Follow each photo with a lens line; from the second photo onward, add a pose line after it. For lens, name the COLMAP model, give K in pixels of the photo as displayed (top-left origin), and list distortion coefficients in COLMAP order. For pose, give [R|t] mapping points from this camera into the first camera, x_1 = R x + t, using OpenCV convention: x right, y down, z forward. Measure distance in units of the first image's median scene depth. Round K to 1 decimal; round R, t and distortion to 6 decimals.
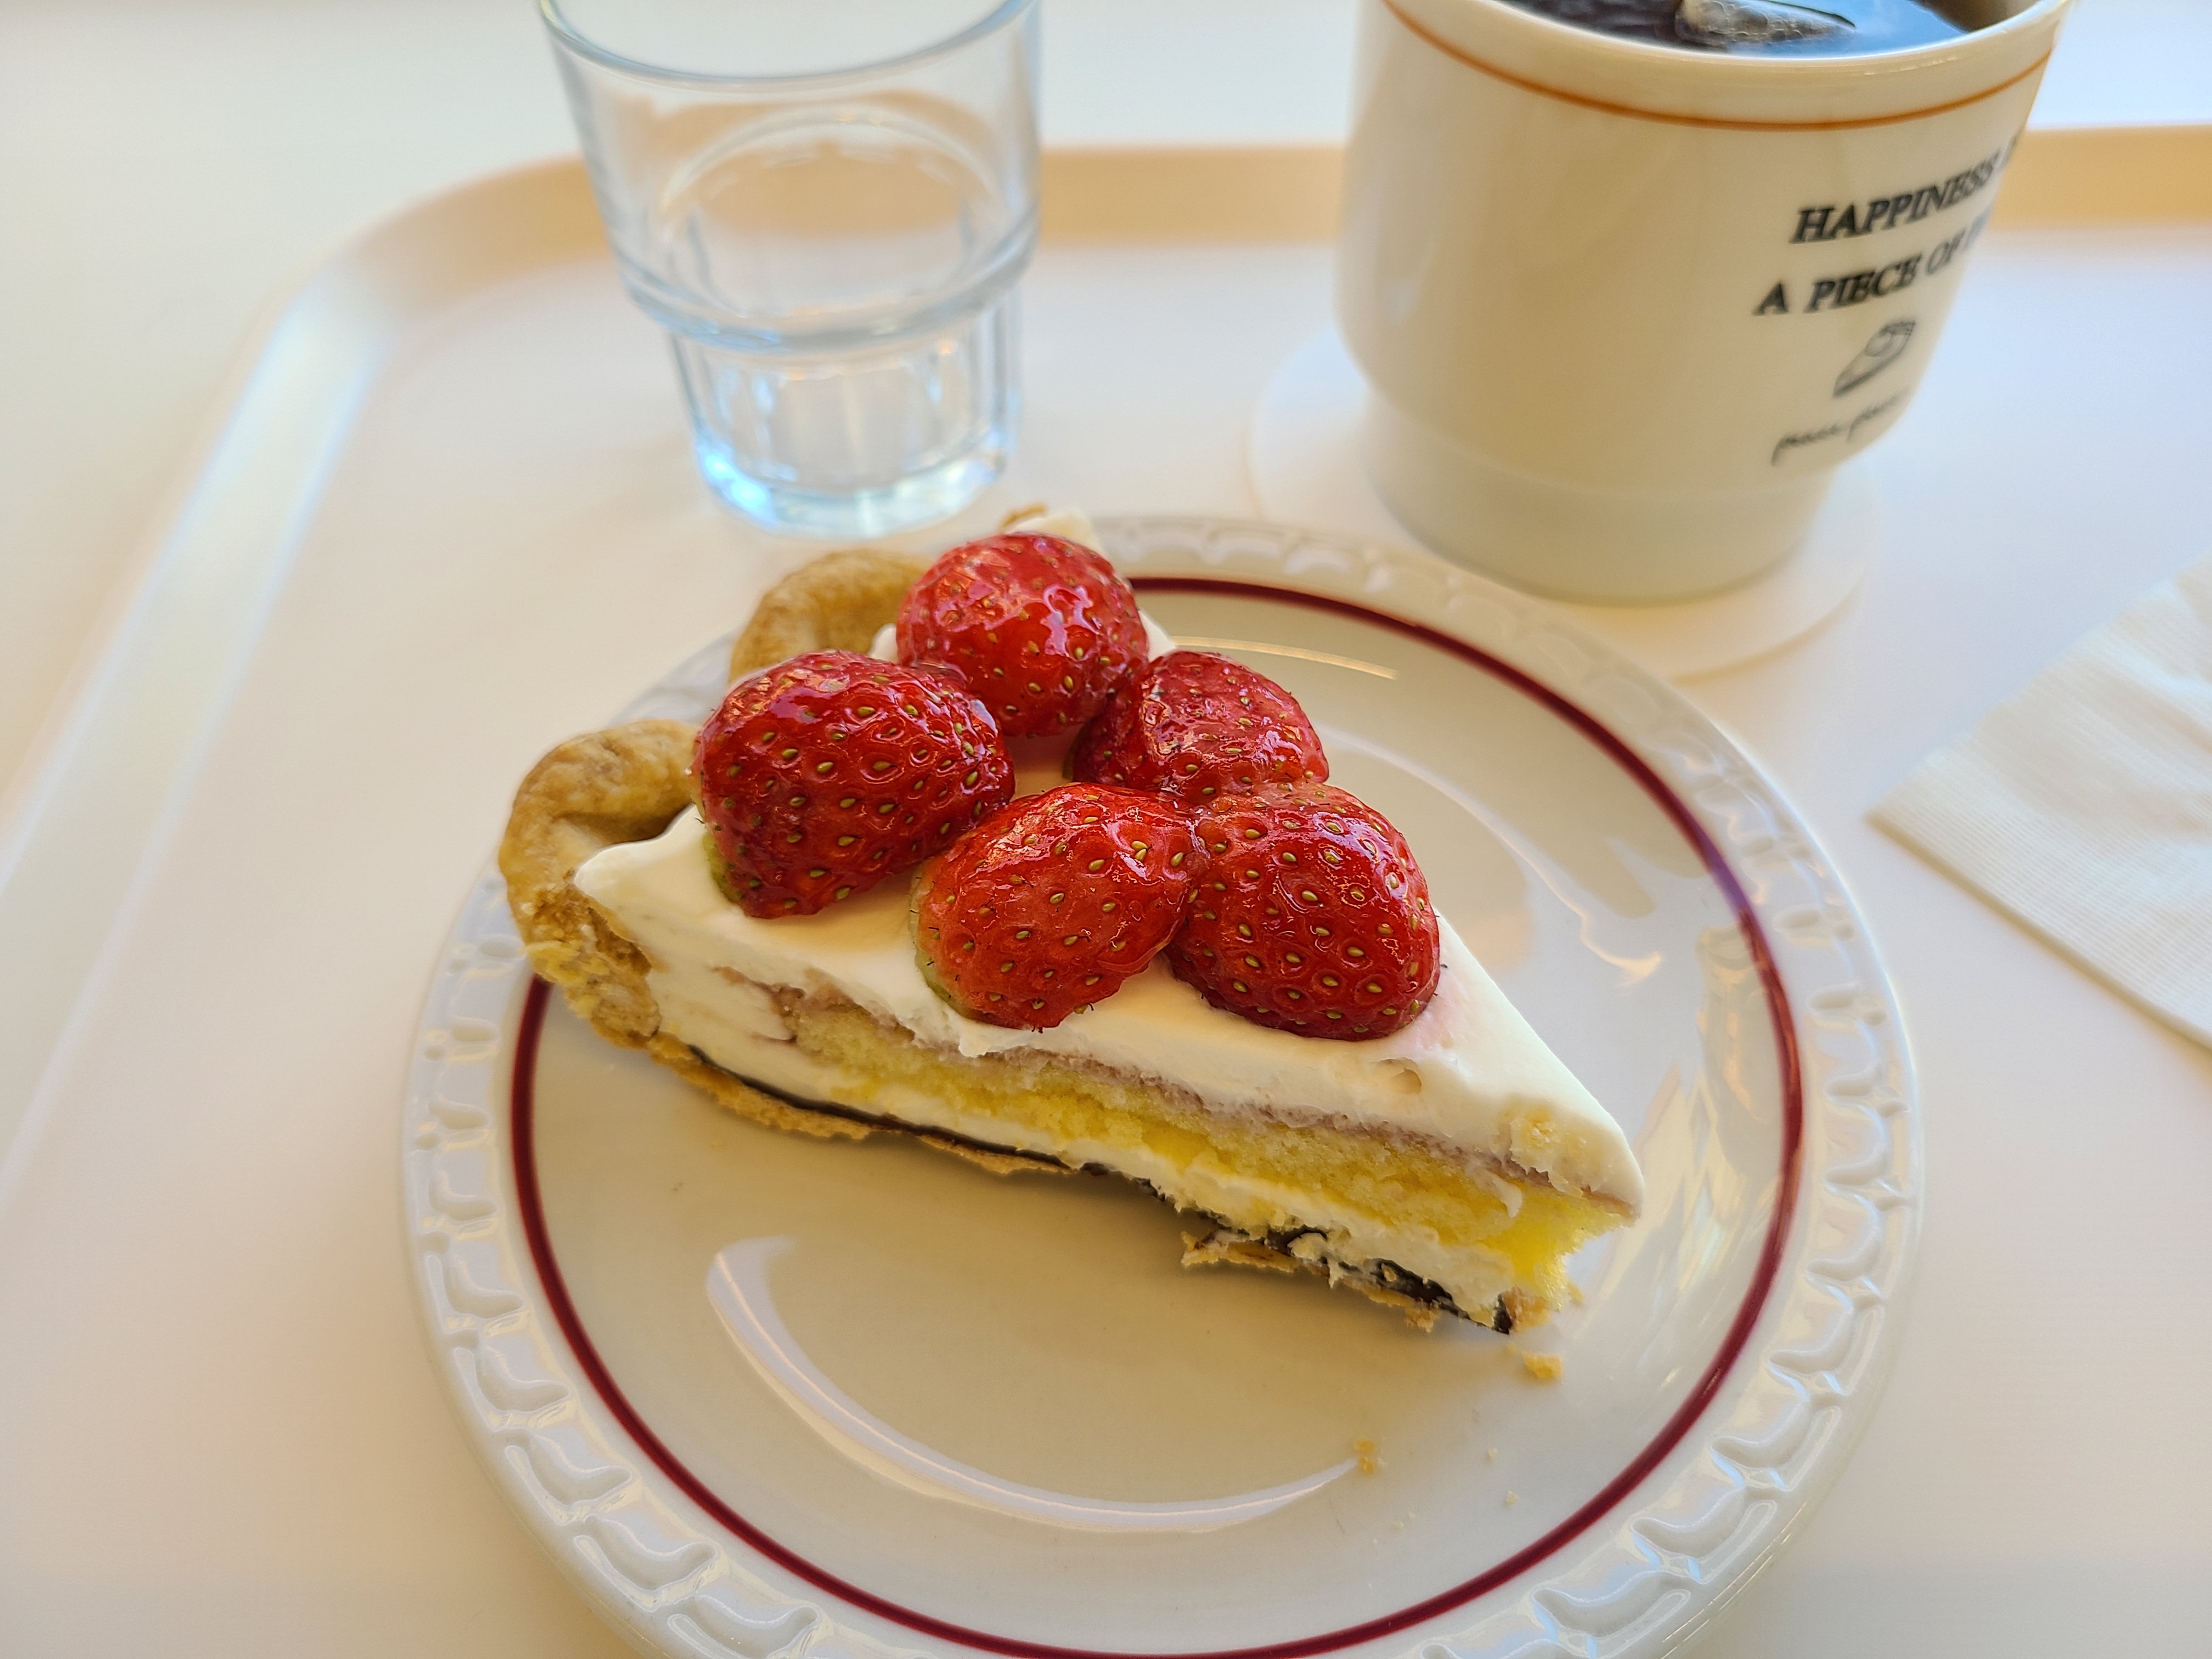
lens RADIAL K [[1806.1, 0, 1091.5], [0, 1806.1, 821.9], [0, 0, 1]] dist [-0.027409, 0.008841]
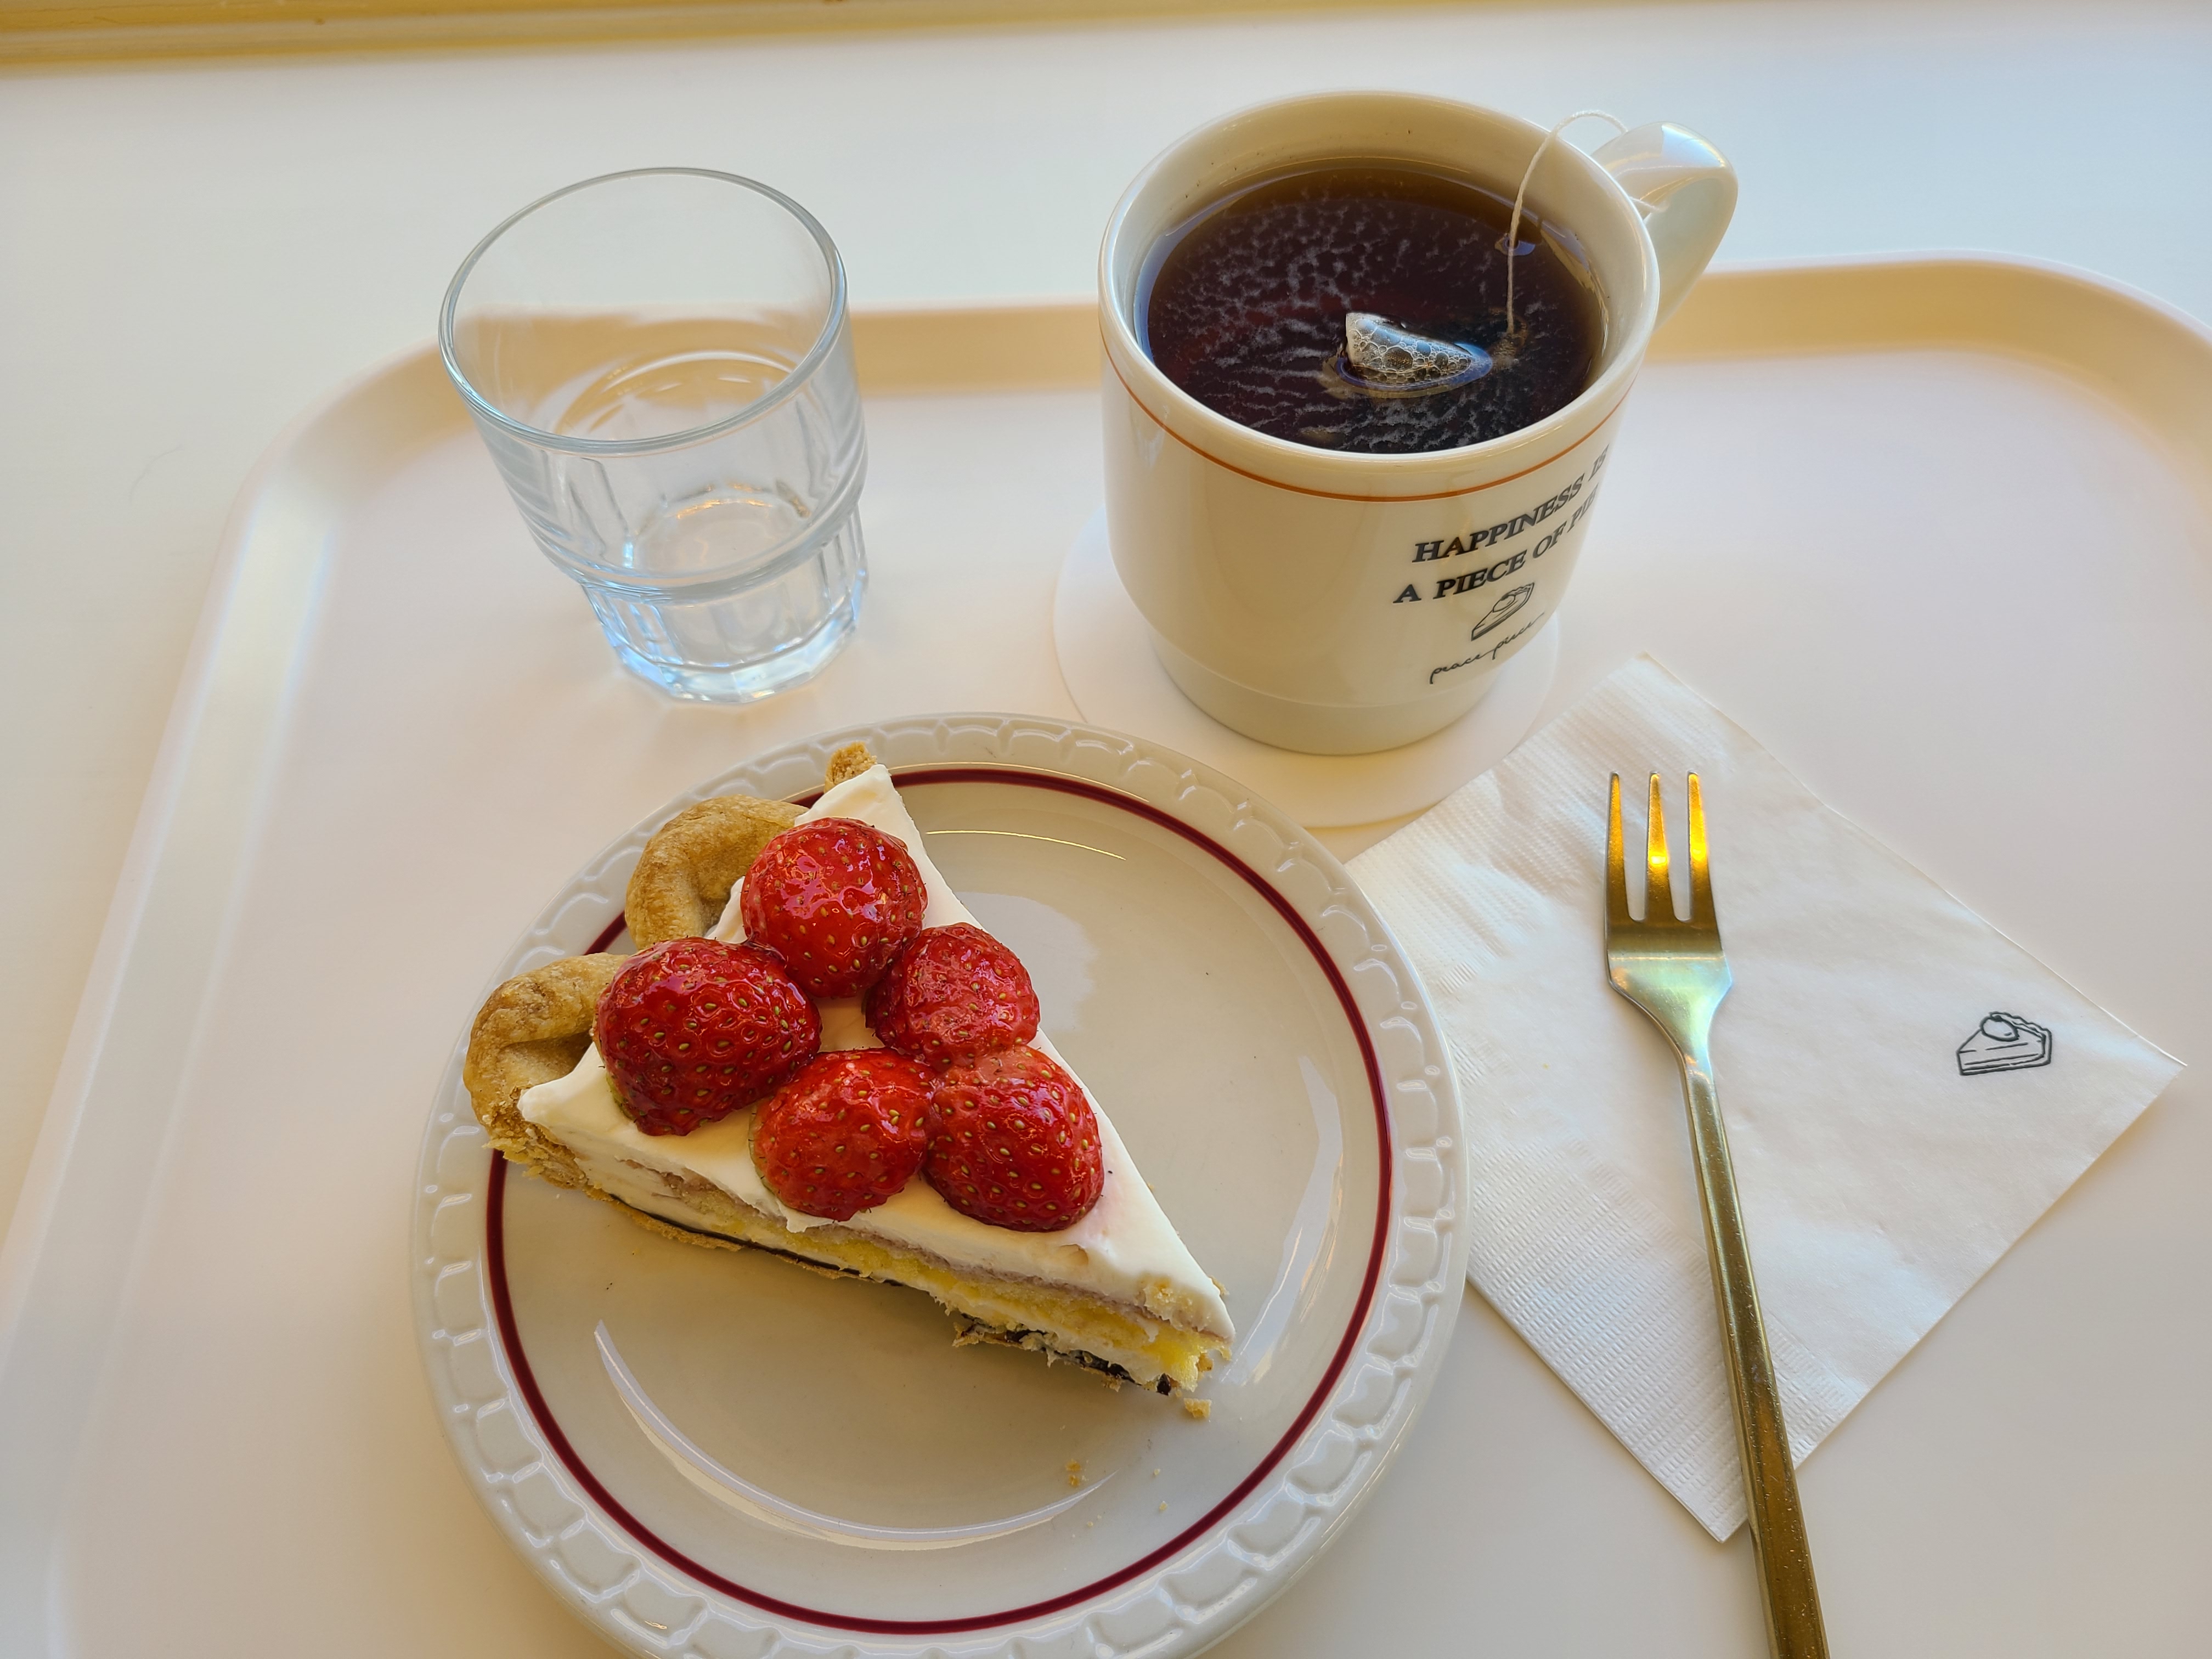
lens RADIAL K [[1806.1, 0, 1116.0], [0, 1806.1, 826.6], [0, 0, 1]] dist [-0.027409, 0.008841]
pose [[0.999583, -0.024464, 0.015352, 0.176069], [0.021845, 0.988099, 0.152261, -0.405195], [-0.018894, -0.151862, 0.988221, -0.399364]]
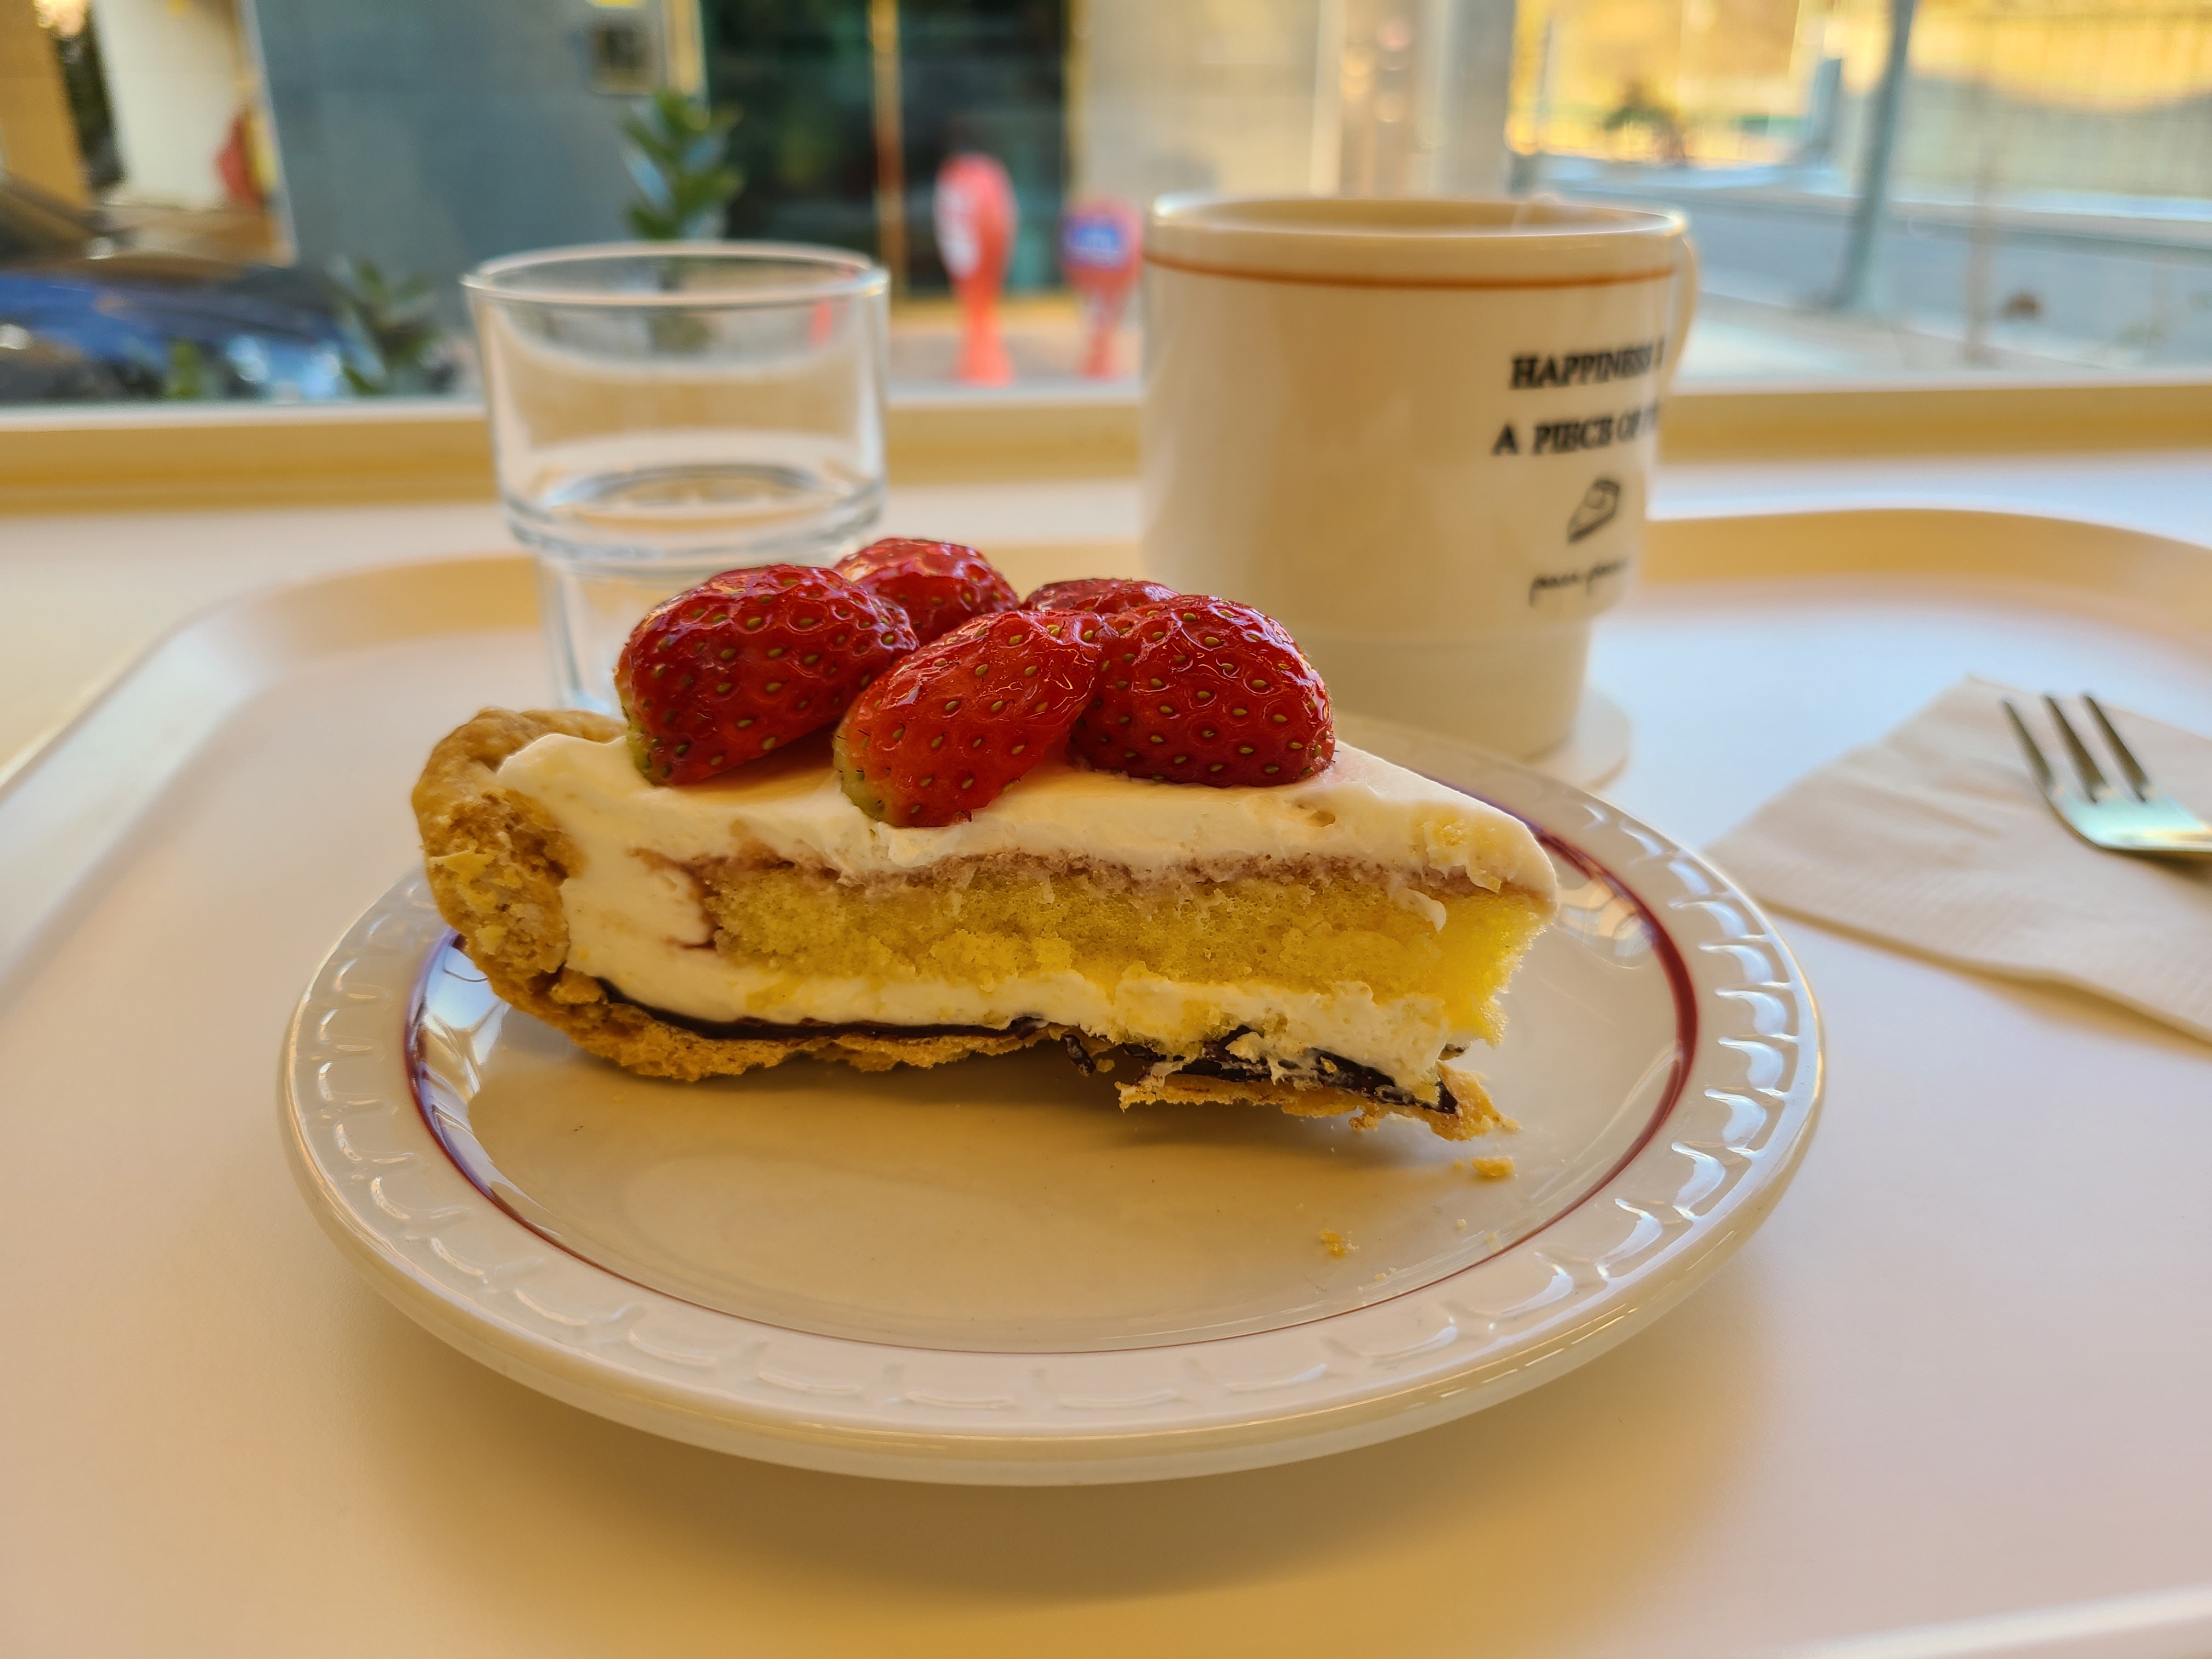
lens RADIAL K [[1806.1, 0, 1097.0], [0, 1806.1, 810.6], [0, 0, 1]] dist [-0.027409, 0.008841]
pose [[0.989067, -0.037828, 0.142531, -0.098993], [0.096659, 0.896252, -0.432886, 0.542802], [-0.111368, 0.441930, 0.890110, 0.060037]]
